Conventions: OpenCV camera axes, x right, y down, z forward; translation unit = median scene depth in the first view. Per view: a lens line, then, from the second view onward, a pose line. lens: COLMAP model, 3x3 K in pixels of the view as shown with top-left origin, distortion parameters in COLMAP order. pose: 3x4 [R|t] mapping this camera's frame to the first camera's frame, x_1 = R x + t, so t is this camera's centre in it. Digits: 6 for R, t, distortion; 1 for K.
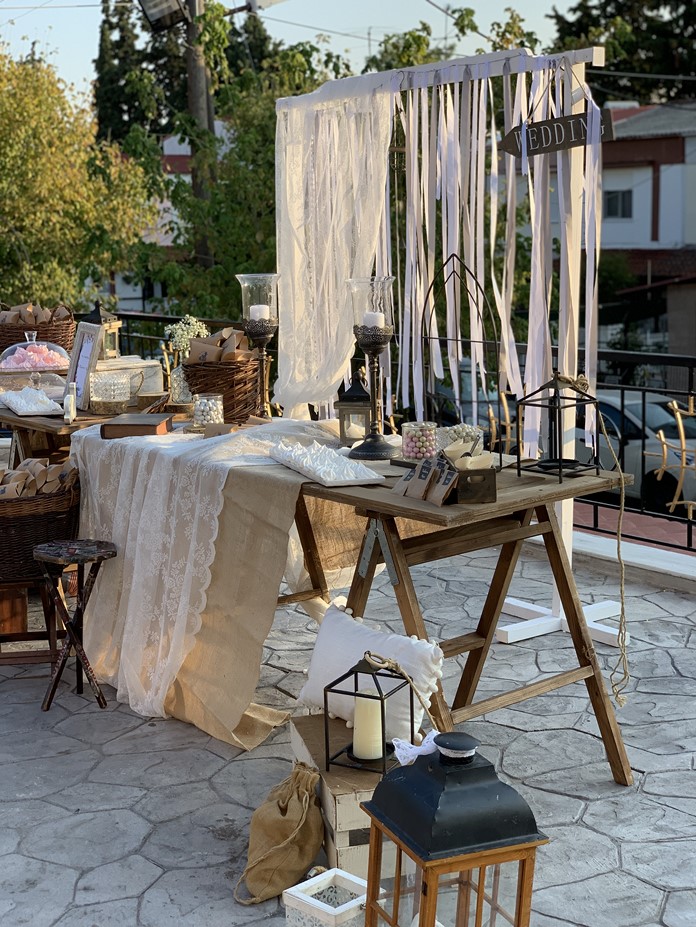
lens RADIAL K [[1410.5, 0, 348.6], [0, 1410.5, 463.9], [0, 0, 1]] dist [0.015518, 0.000000]
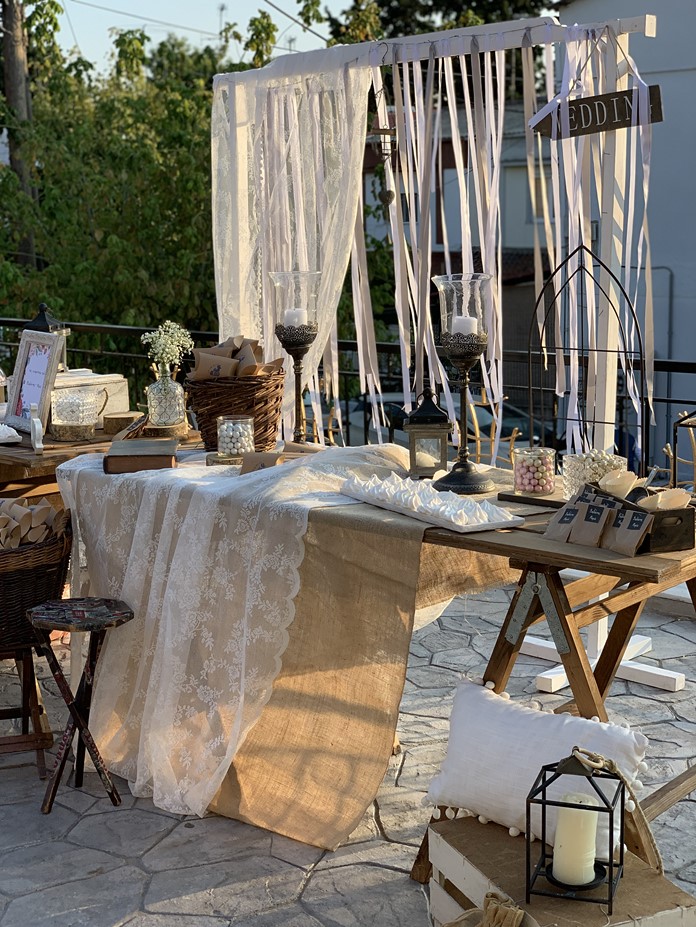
lens RADIAL K [[1410.5, 0, 335.1], [0, 1410.5, 440.3], [0, 0, 1]] dist [0.015518, 0.000000]
pose [[0.987175, -0.021296, 0.158215, -0.169545], [0.024064, 0.999589, -0.015603, -0.020657], [-0.157817, 0.019211, 0.987281, 0.168999]]
